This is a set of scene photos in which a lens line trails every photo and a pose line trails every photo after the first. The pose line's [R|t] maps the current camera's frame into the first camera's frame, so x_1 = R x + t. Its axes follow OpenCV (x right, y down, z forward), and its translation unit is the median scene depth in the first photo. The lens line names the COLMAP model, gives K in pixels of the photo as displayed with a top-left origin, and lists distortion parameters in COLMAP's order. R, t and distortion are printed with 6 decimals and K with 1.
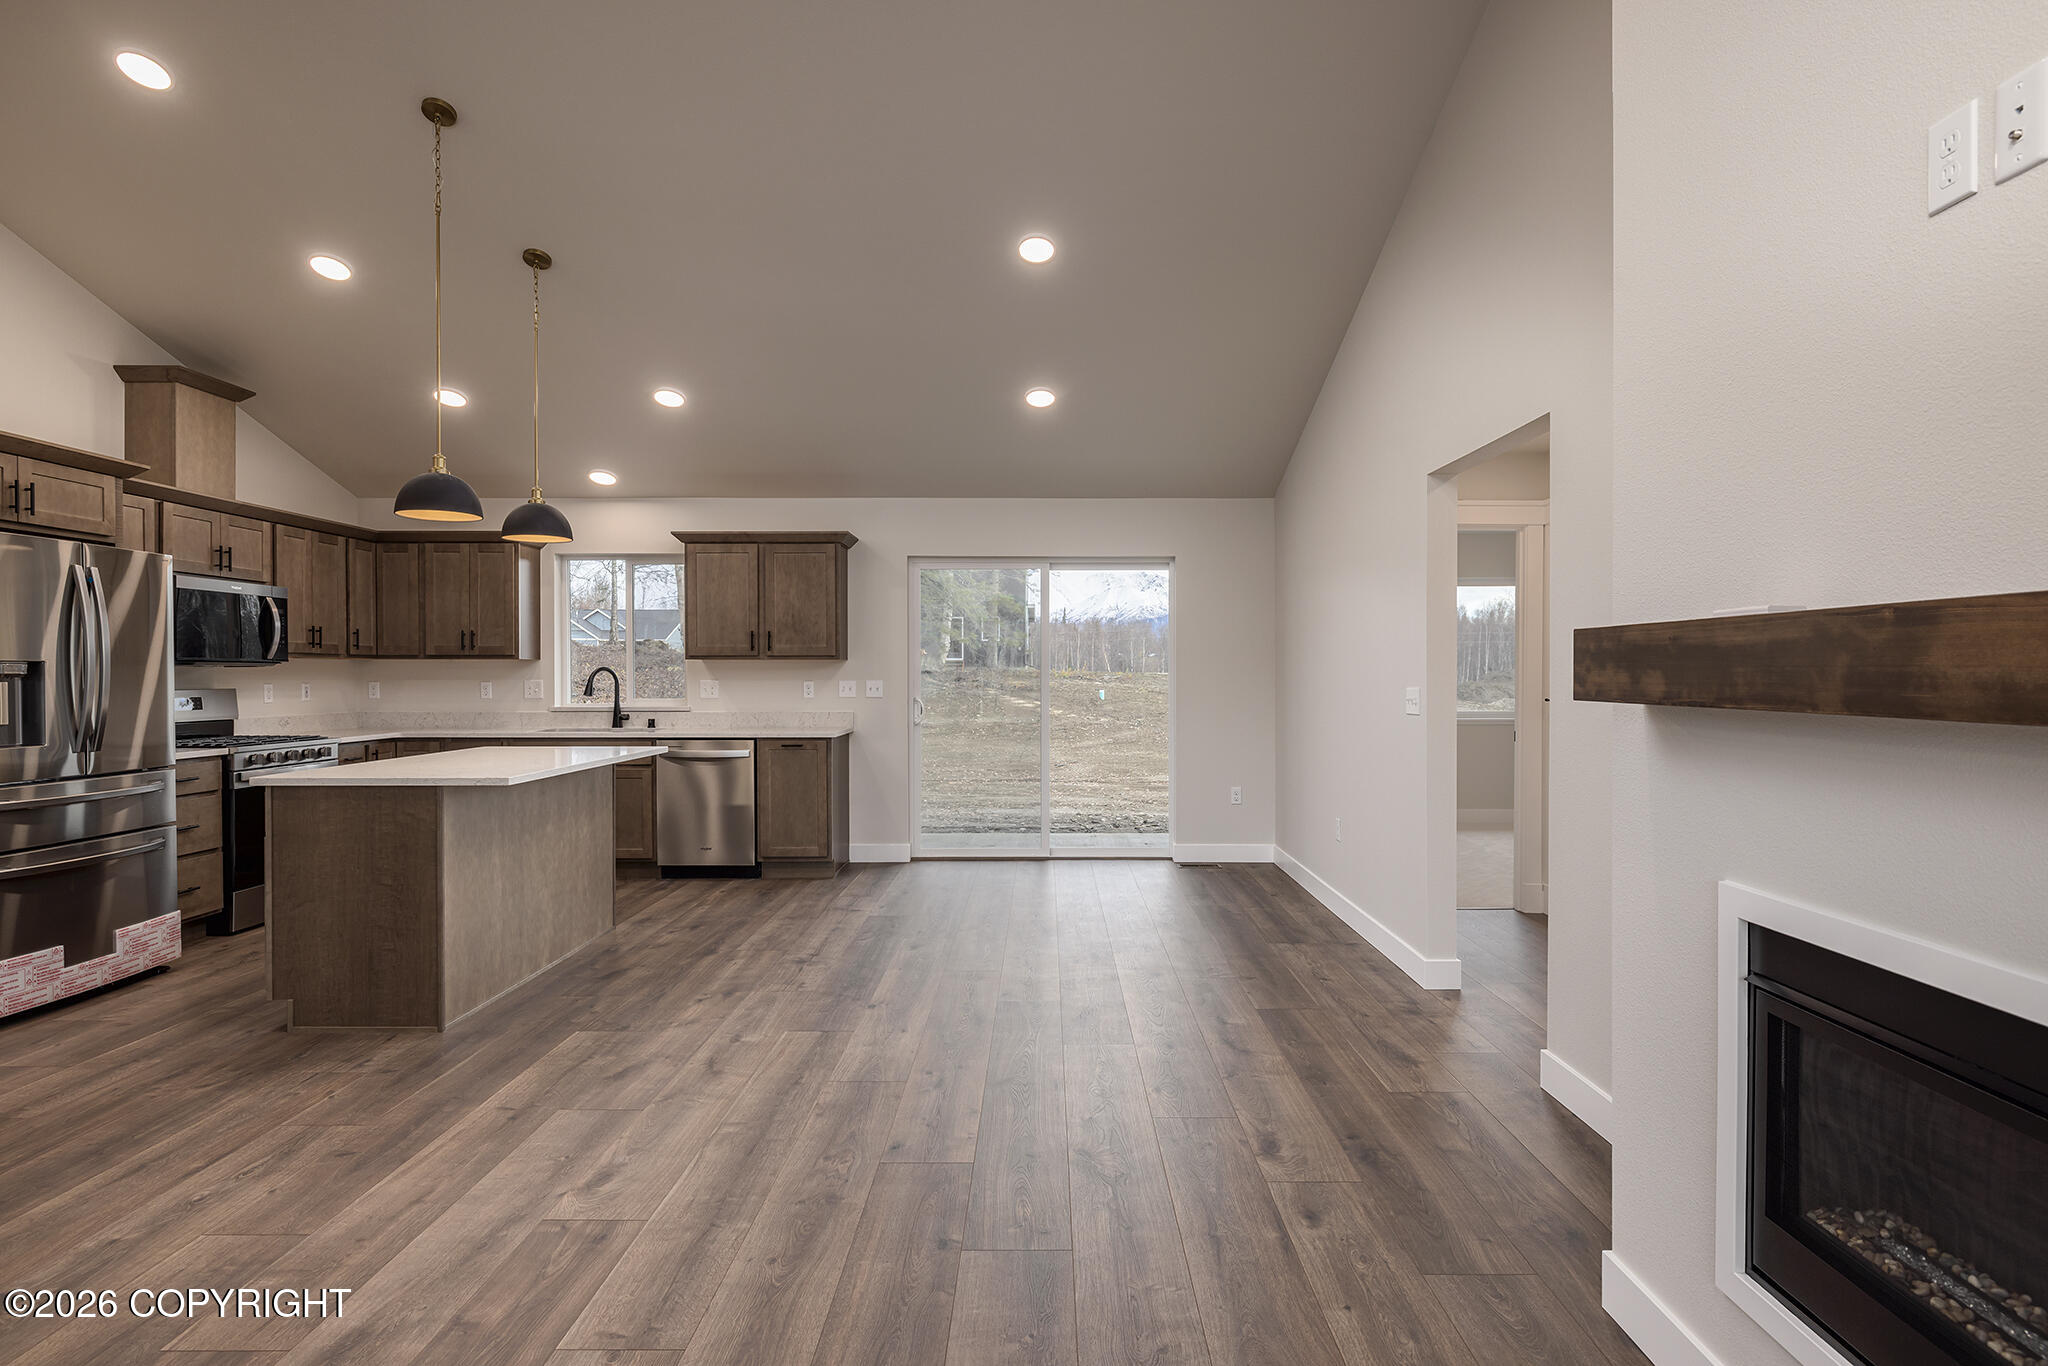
lens RADIAL K [[1060.0, 0, 1050.9], [0, 1060.0, 671.5], [0, 0, 1]] dist [-0.002613, 0.000648]
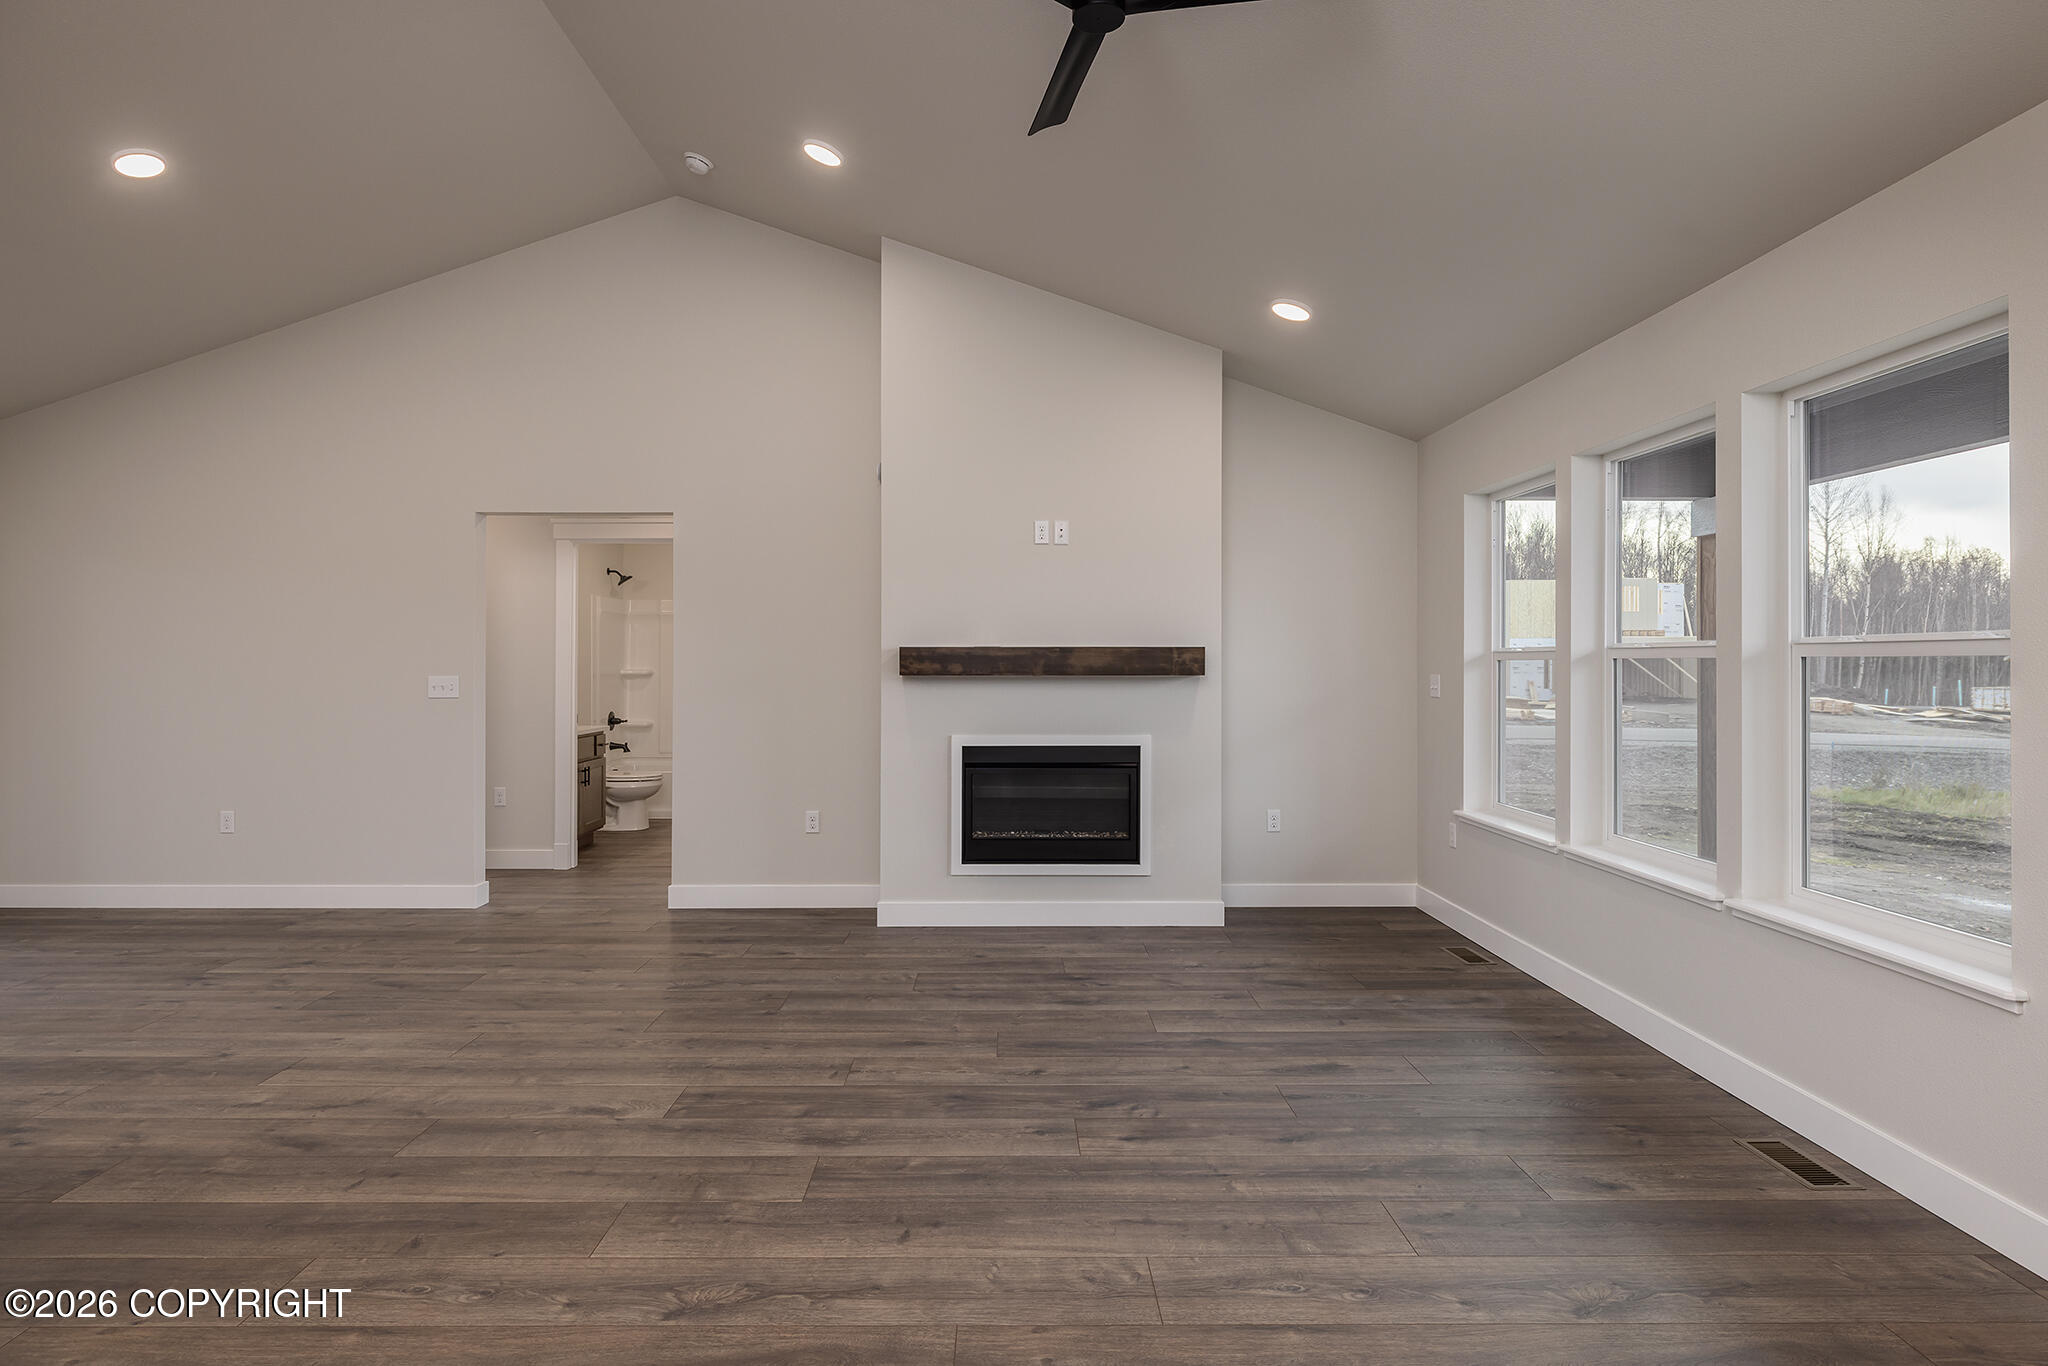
lens RADIAL K [[1111.0, 0, 1006.1], [0, 1111.0, 665.6], [0, 0, 1]] dist [-0.001822, -0.000514]
pose [[0.003376, -0.000770, 0.999994, -0.969446], [-0.001594, 0.999998, 0.000775, 0.000979], [-0.999993, -0.001597, 0.003375, 0.337695]]
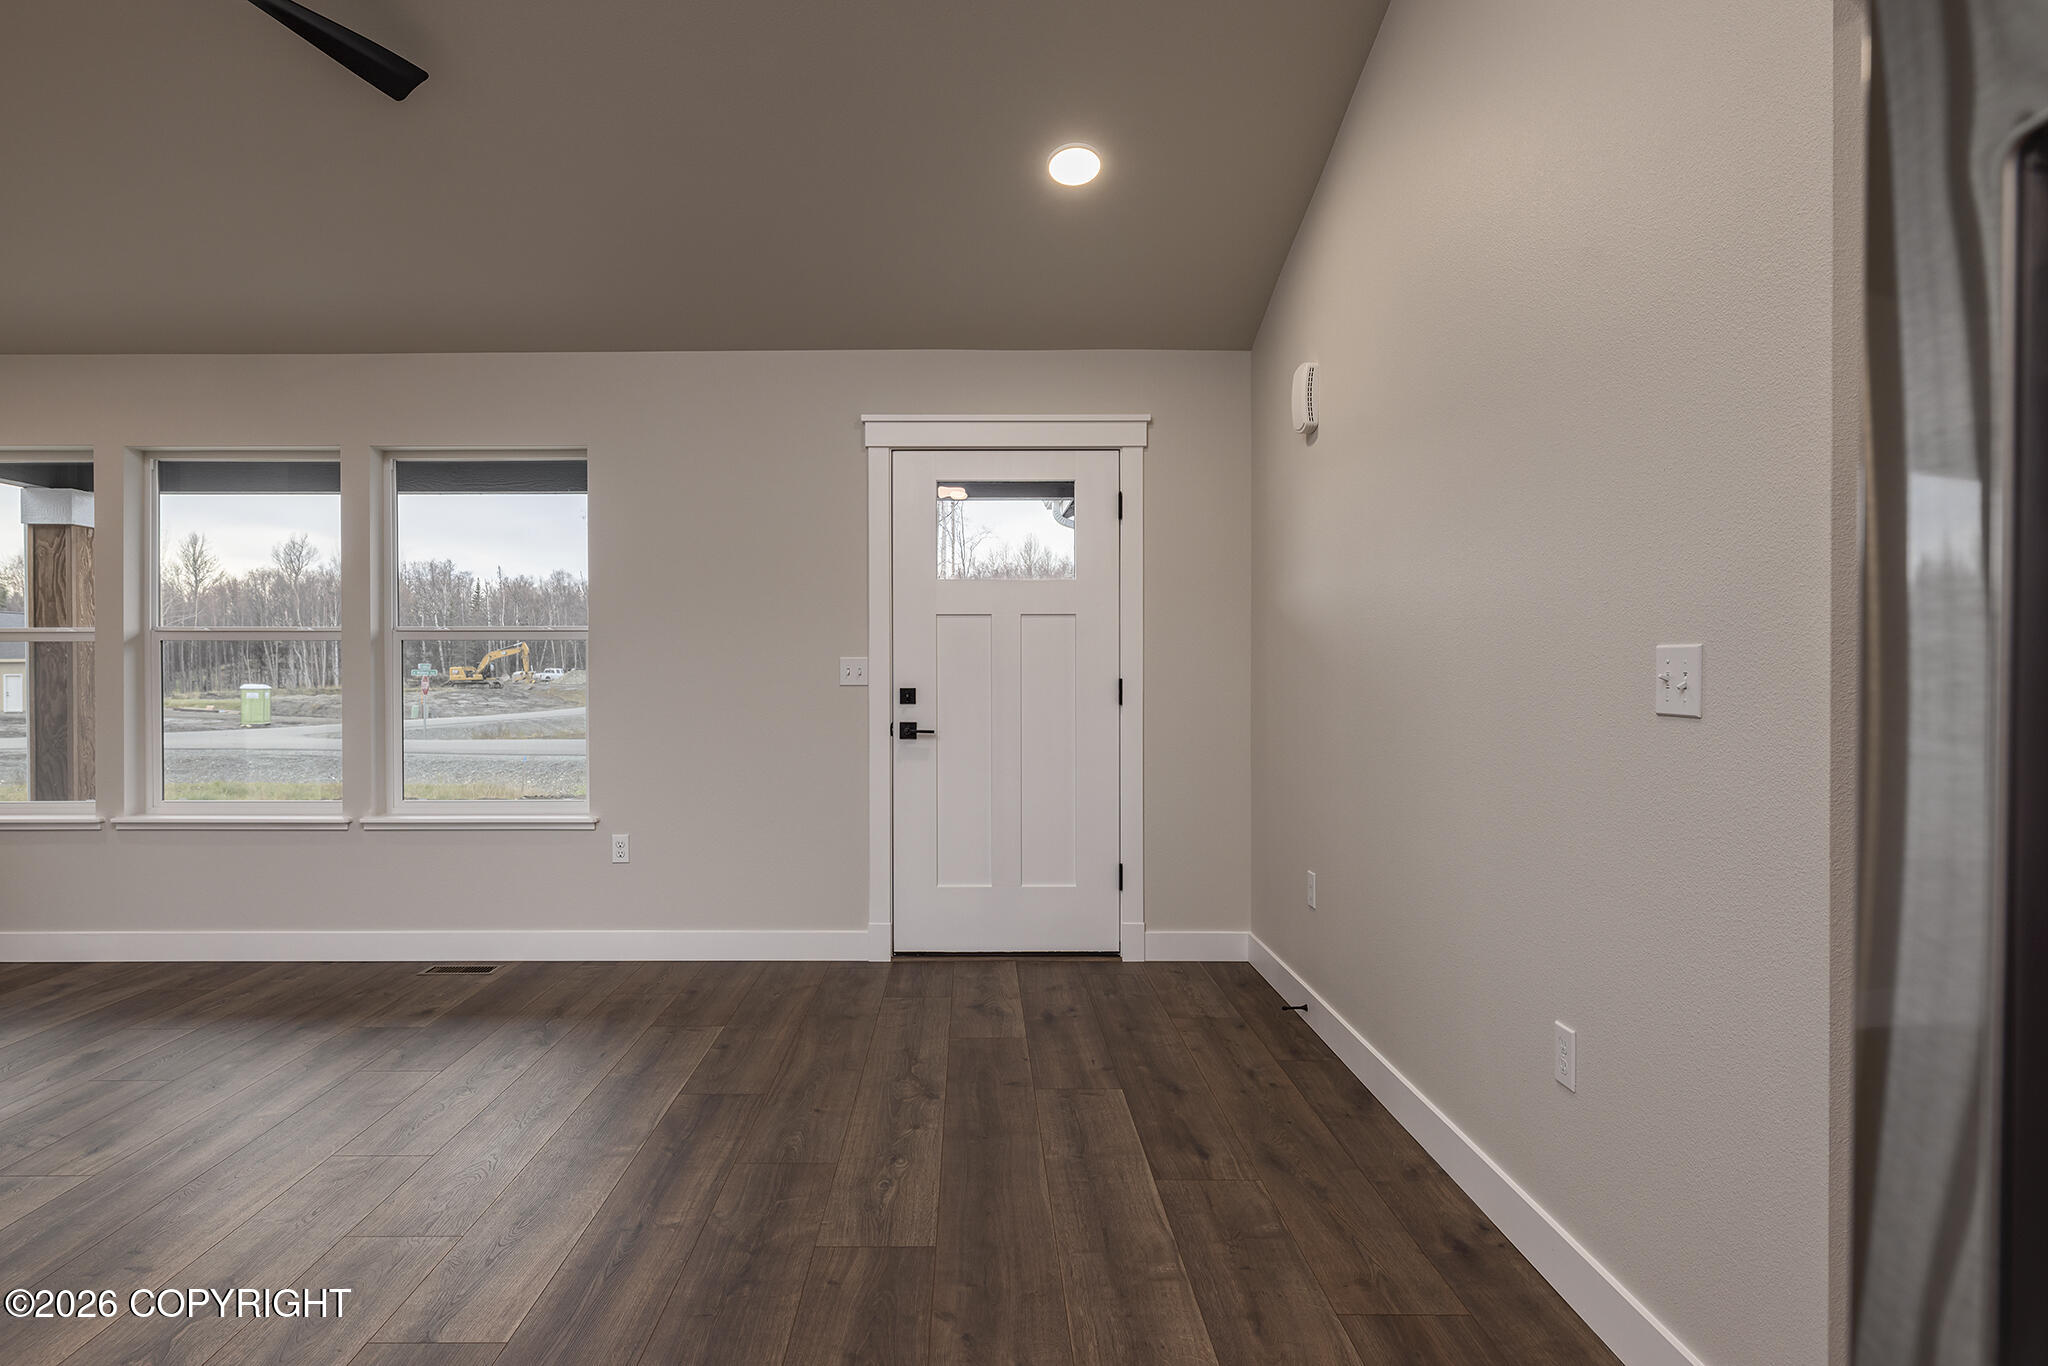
lens RADIAL K [[1157.0, 0, 973.6], [0, 1157.0, 680.0], [0, 0, 1]] dist [0.001291, 0.000162]
pose [[-0.999945, 0.001174, 0.010397, -0.789838], [0.001286, 0.999941, 0.010804, 0.021393], [-0.010384, 0.010817, -0.999888, 0.896721]]
